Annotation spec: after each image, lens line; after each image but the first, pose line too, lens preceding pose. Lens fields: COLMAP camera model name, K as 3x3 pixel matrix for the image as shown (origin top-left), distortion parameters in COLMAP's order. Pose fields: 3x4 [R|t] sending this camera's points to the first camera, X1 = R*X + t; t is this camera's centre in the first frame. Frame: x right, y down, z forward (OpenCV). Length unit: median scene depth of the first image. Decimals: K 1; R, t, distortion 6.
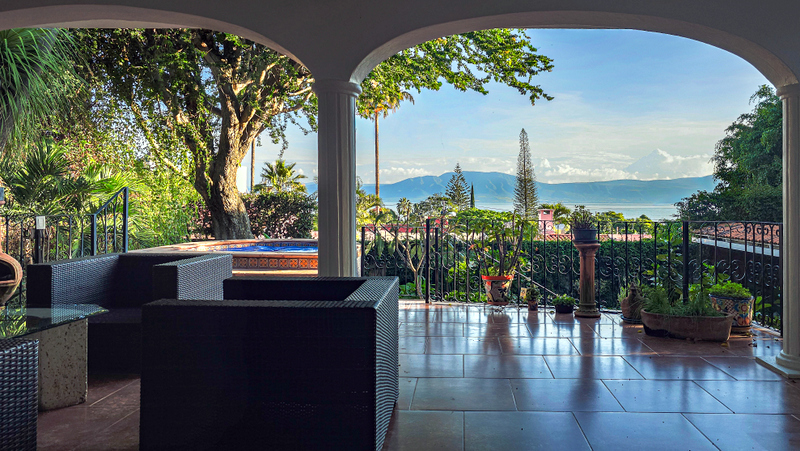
lens RADIAL K [[548.2, 0, 400.0], [0, 548.2, 225.5], [0, 0, 1]] dist [0.001145, 0.000100]
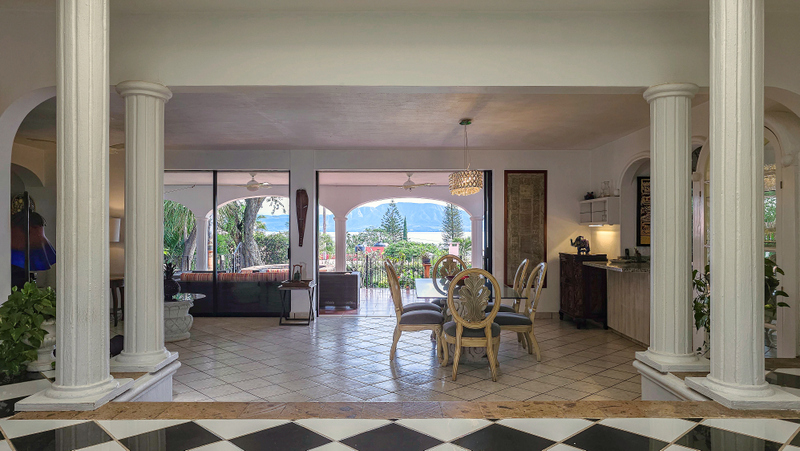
lens RADIAL K [[548.2, 0, 400.0], [0, 548.2, 225.5], [0, 0, 1]] dist [0.001145, 0.000100]
pose [[0.993302, -0.003619, 0.115493, -0.009119], [0.009722, 0.998583, -0.052320, -0.001128], [-0.115140, 0.053092, 0.991929, -0.148338]]
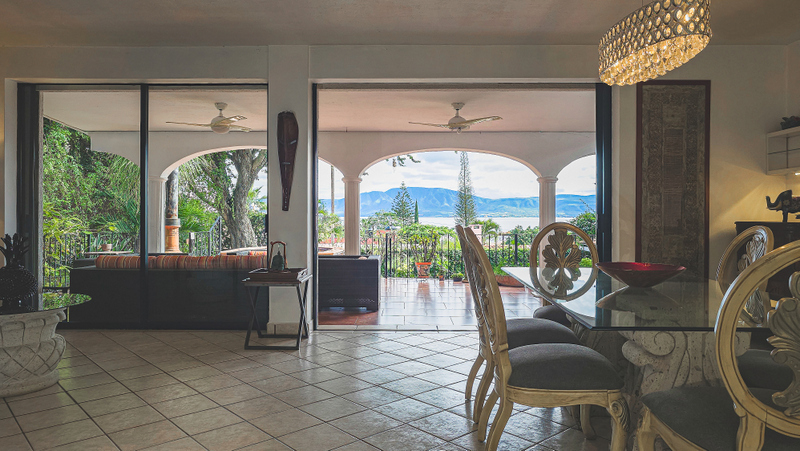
lens RADIAL K [[548.5, 0, 397.9], [0, 548.5, 212.3], [0, 0, 1]] dist [-0.030196, -0.000350]
pose [[0.995409, -0.001731, 0.095692, -0.009305], [0.006548, 0.998725, -0.050047, 0.001046], [-0.095483, 0.050444, 0.994152, -0.089376]]
